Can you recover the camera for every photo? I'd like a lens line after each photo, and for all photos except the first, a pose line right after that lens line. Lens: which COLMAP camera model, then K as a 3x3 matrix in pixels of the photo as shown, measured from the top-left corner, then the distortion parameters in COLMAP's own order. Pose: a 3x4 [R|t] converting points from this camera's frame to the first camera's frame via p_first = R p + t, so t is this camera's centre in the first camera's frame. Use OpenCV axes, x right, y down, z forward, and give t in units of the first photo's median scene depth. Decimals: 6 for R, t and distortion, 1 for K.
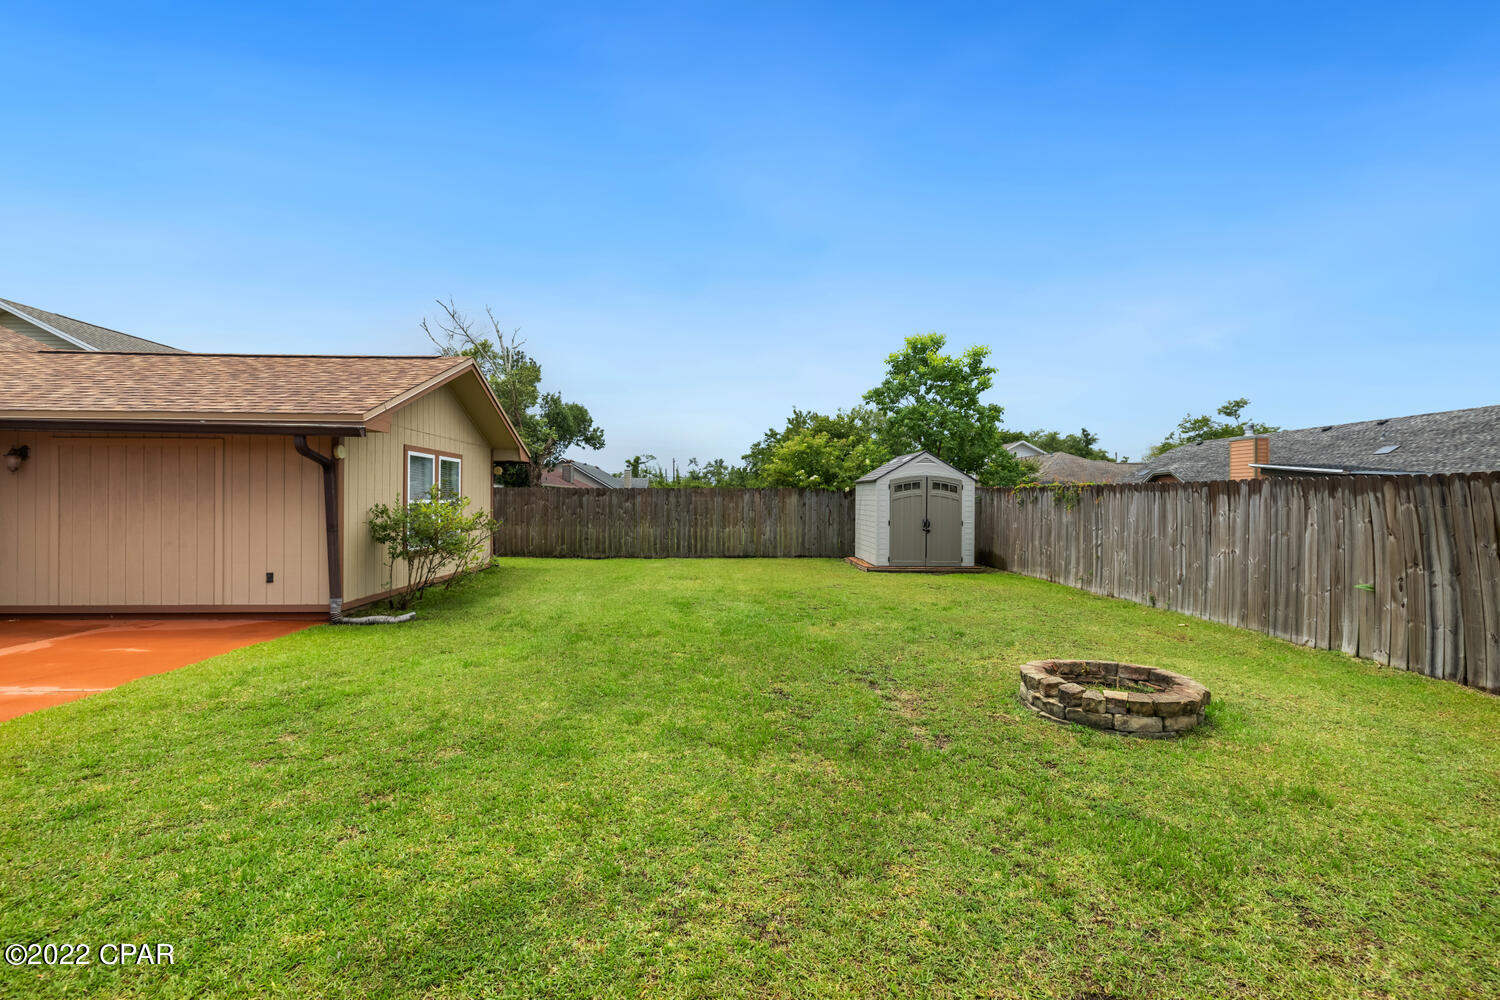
lens RADIAL K [[635.6, 0, 750.0], [0, 635.6, 500.0], [0, 0, 1]] dist [-0.003446, -0.000538]
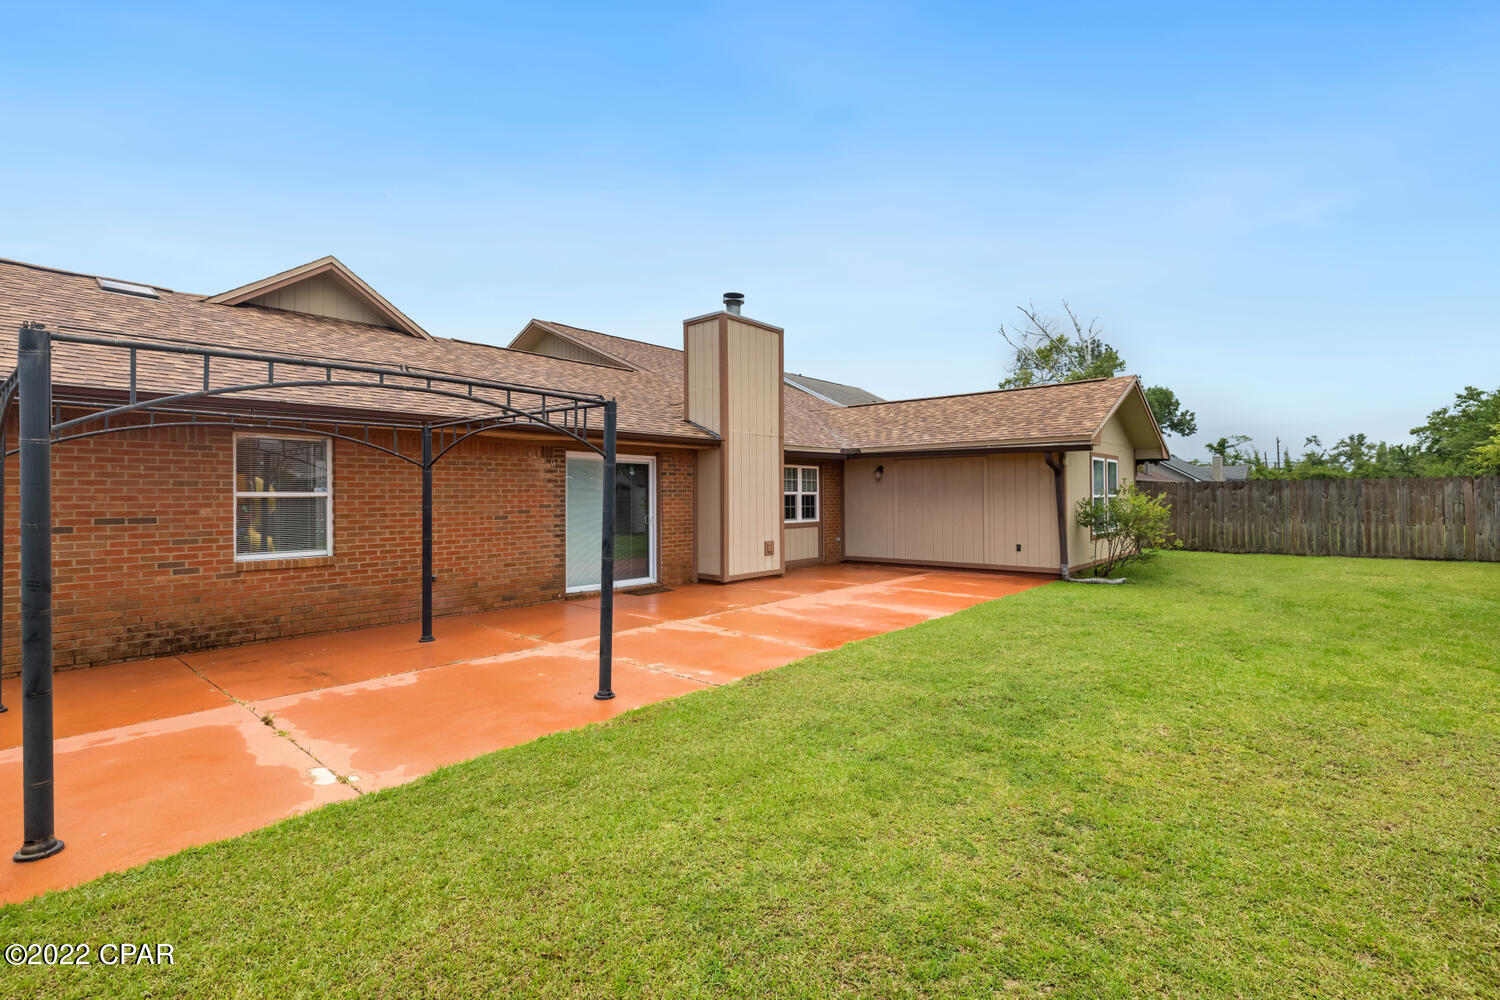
lens RADIAL K [[689.8, 0, 750.0], [0, 689.8, 500.0], [0, 0, 1]] dist [-0.005332, -0.000873]
pose [[0.717600, -0.005985, -0.696430, -0.037961], [0.010348, 0.999944, 0.002069, 0.000171], [0.696378, -0.008691, 0.717622, -0.275814]]
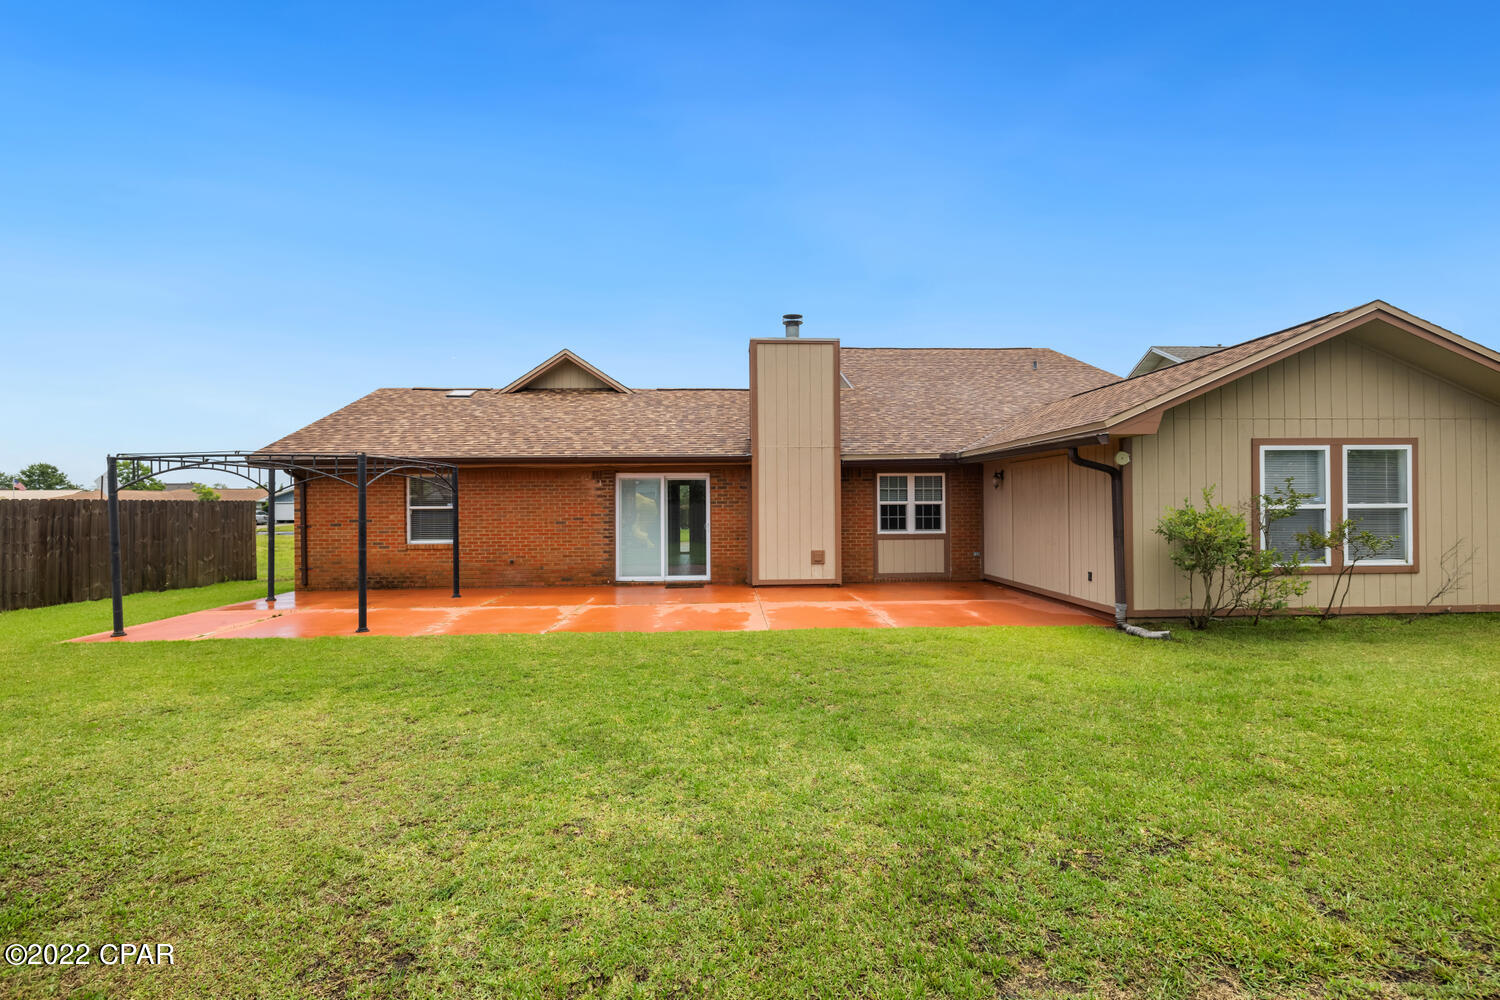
lens RADIAL K [[689.8, 0, 750.0], [0, 689.8, 500.0], [0, 0, 1]] dist [-0.005332, -0.000873]
pose [[-0.021367, -0.010952, -0.999712, 0.212836], [0.009797, 0.999890, -0.011163, -0.001650], [0.999724, -0.010032, -0.021258, 0.199153]]
